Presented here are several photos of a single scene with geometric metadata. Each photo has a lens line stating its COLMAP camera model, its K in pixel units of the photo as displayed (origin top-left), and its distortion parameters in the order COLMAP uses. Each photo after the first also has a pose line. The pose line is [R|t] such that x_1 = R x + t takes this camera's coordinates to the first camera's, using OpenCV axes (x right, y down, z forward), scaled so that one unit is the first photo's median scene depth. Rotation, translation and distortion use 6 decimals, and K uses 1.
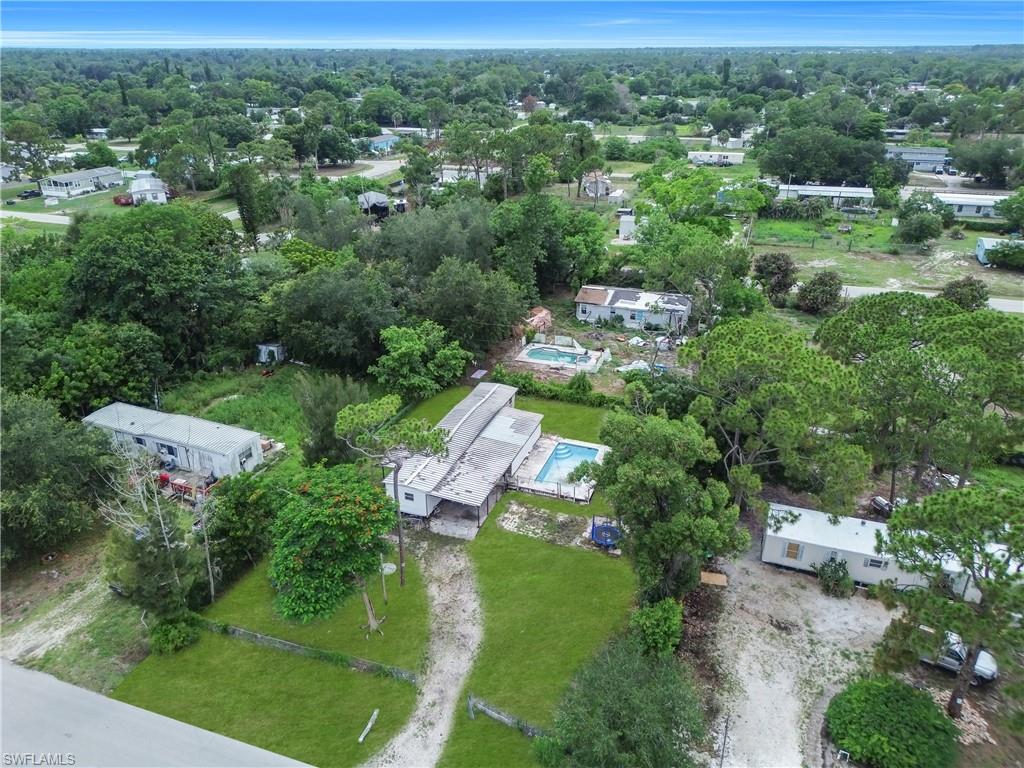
lens RADIAL K [[717.0, 0, 512.0], [0, 717.0, 384.0], [0, 0, 1]] dist [0.053499, -0.050910]
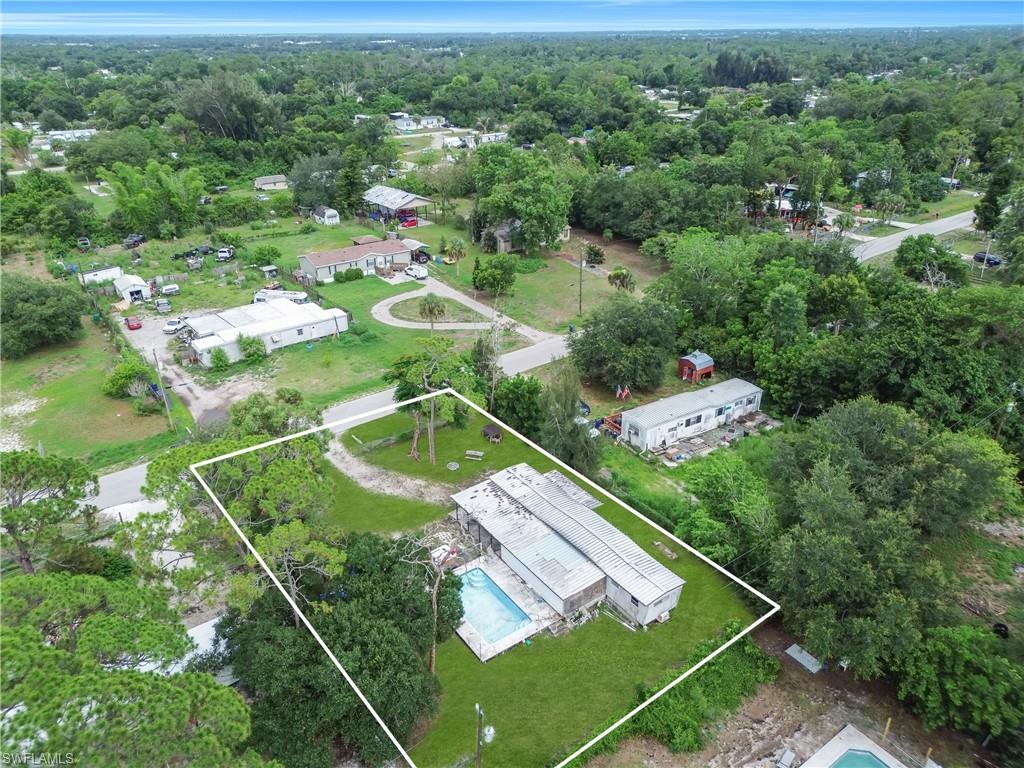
lens RADIAL K [[715.5, 0, 512.0], [0, 715.5, 384.0], [0, 0, 1]] dist [0.056077, -0.062698]
pose [[-0.561847, 0.367785, -0.740987, 0.424890], [-0.339977, 0.713932, 0.612141, -0.433348], [0.754151, 0.595848, -0.276082, 0.781797]]
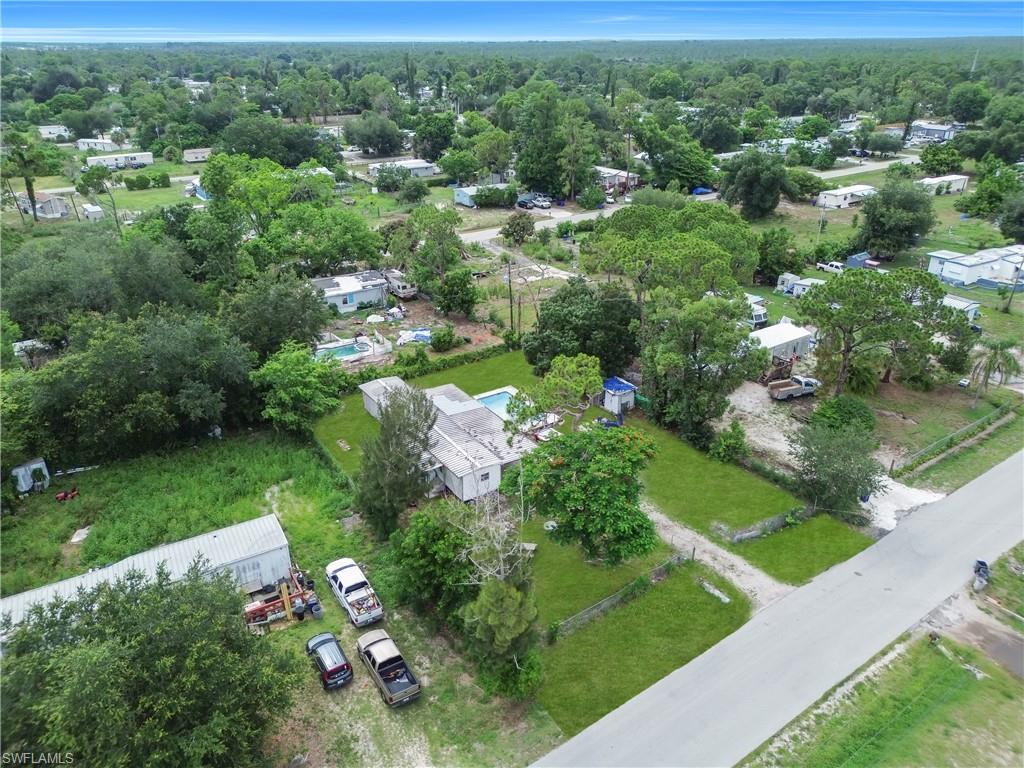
lens RADIAL K [[715.5, 0, 512.0], [0, 715.5, 384.0], [0, 0, 1]] dist [0.056077, -0.062698]
pose [[0.588967, -0.347077, 0.729832, -0.513374], [0.343647, 0.924926, 0.162535, -0.073763], [-0.731453, 0.155077, 0.664024, 0.173890]]
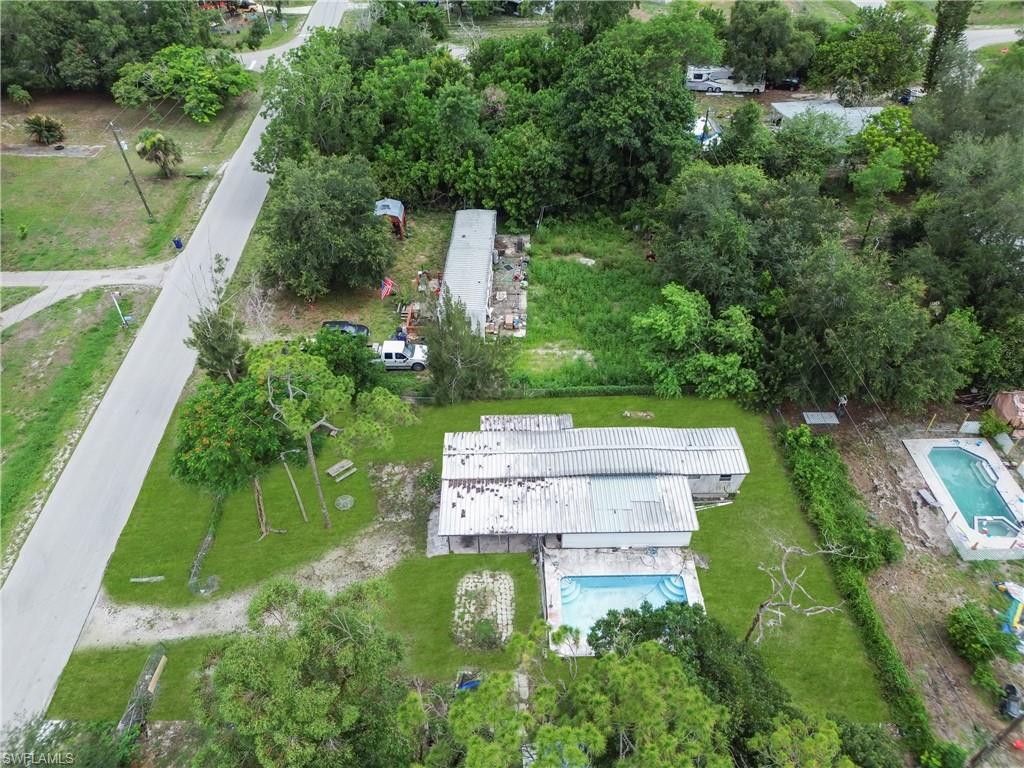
lens RADIAL K [[715.5, 0, 512.0], [0, 715.5, 384.0], [0, 0, 1]] dist [0.056077, -0.062698]
pose [[0.366610, 0.624975, -0.689204, 0.263410], [-0.382048, 0.776571, 0.500976, -0.240740], [0.848314, 0.079646, 0.523469, 0.383807]]
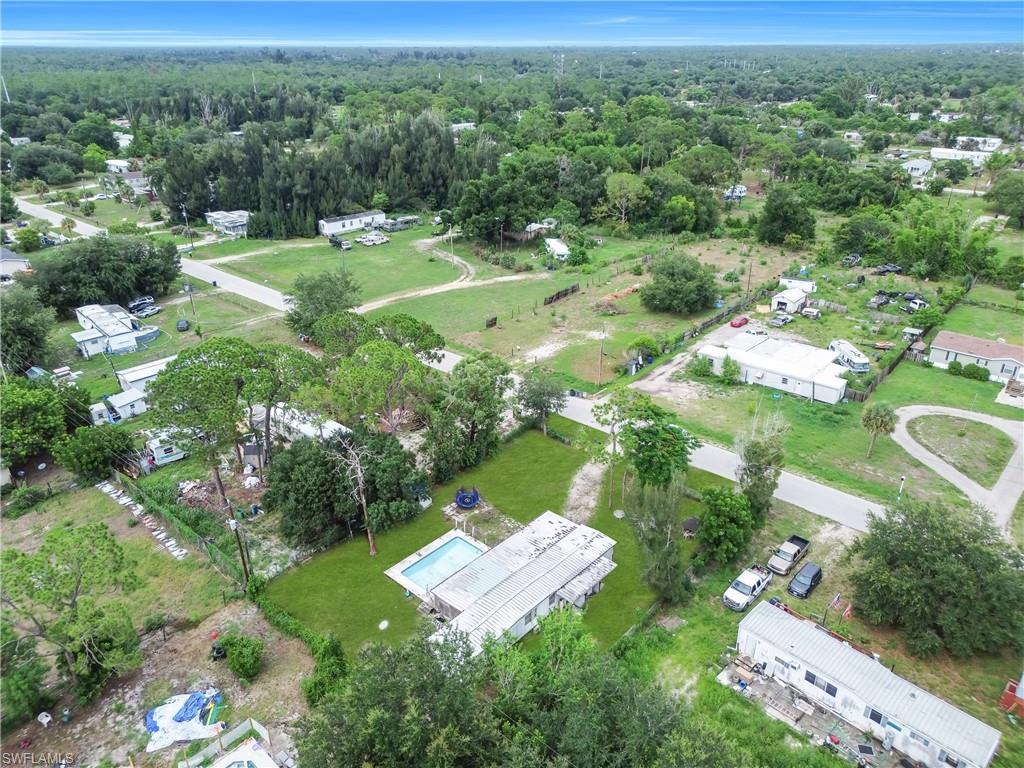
lens RADIAL K [[717.0, 0, 512.0], [0, 717.0, 384.0], [0, 0, 1]] dist [0.053499, -0.050910]
pose [[-0.927642, -0.155769, 0.339436, -0.242491], [0.159455, 0.656675, 0.737124, -0.595975], [-0.337720, 0.737912, -0.584321, 0.988401]]
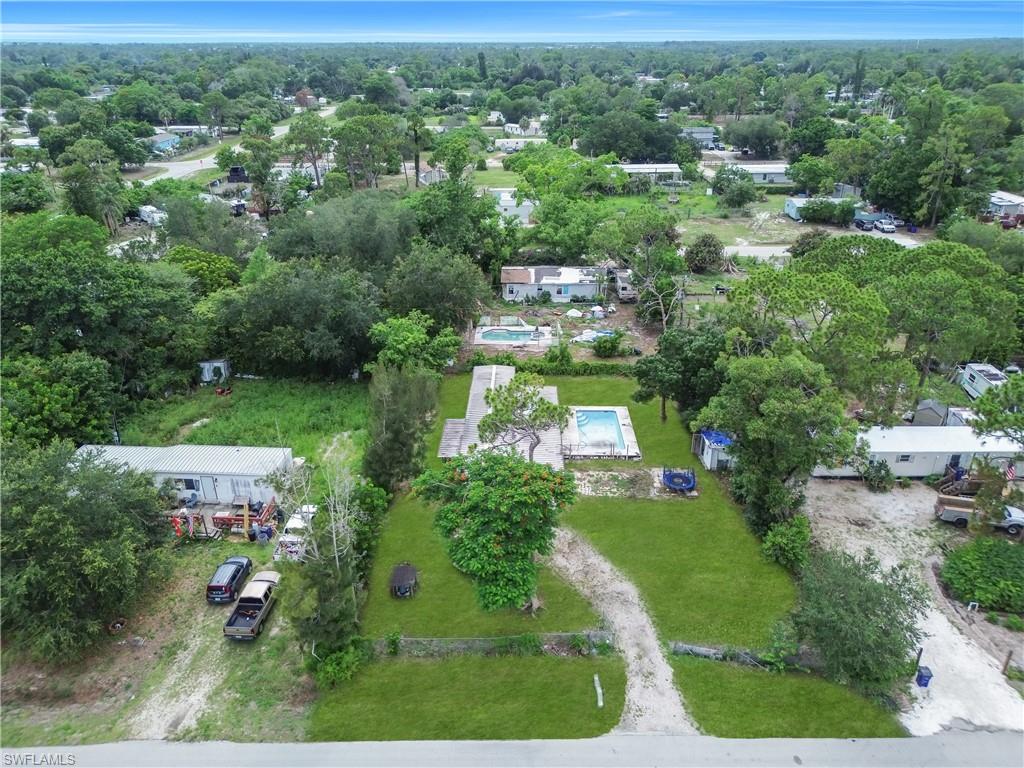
lens RADIAL K [[717.0, 0, 512.0], [0, 717.0, 384.0], [0, 0, 1]] dist [0.053499, -0.050910]
pose [[0.943402, -0.143010, 0.299235, -0.243826], [0.141304, 0.989586, 0.027452, 0.001463], [-0.300044, 0.016385, 0.953785, 0.029610]]
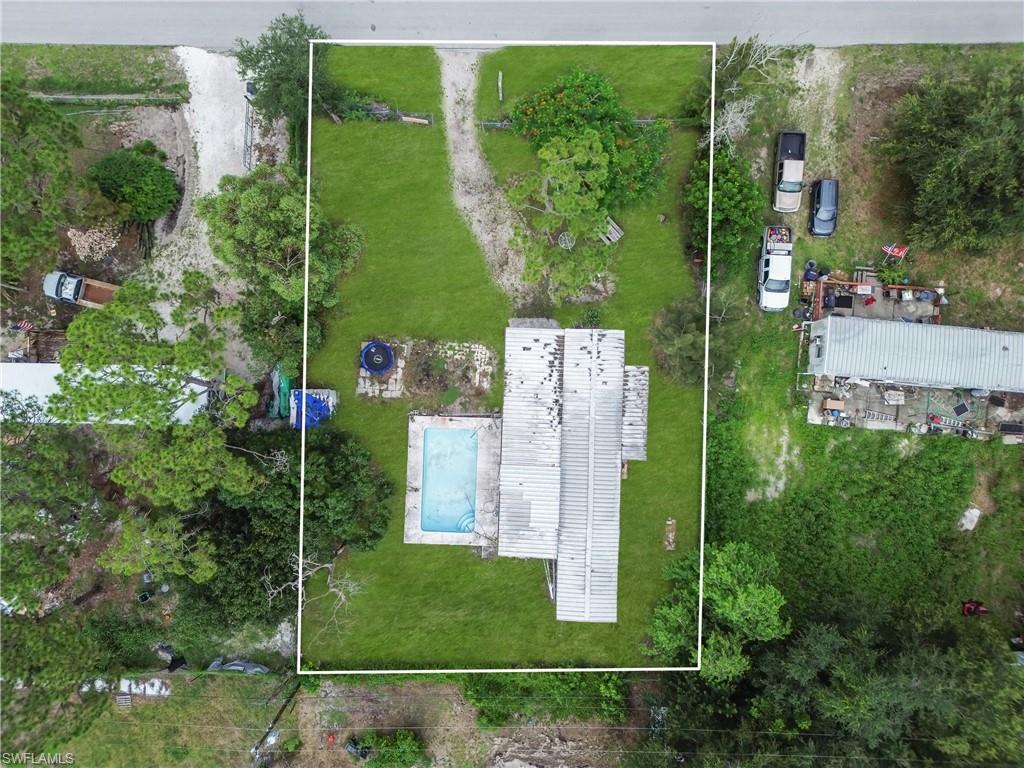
lens RADIAL K [[717.0, 0, 512.0], [0, 717.0, 384.0], [0, 0, 1]] dist [0.053499, -0.050910]
pose [[-0.947712, 0.318970, 0.009997, -0.023776], [-0.117737, -0.378590, 0.918046, -0.430415], [0.296614, 0.868866, 0.396348, 0.422667]]
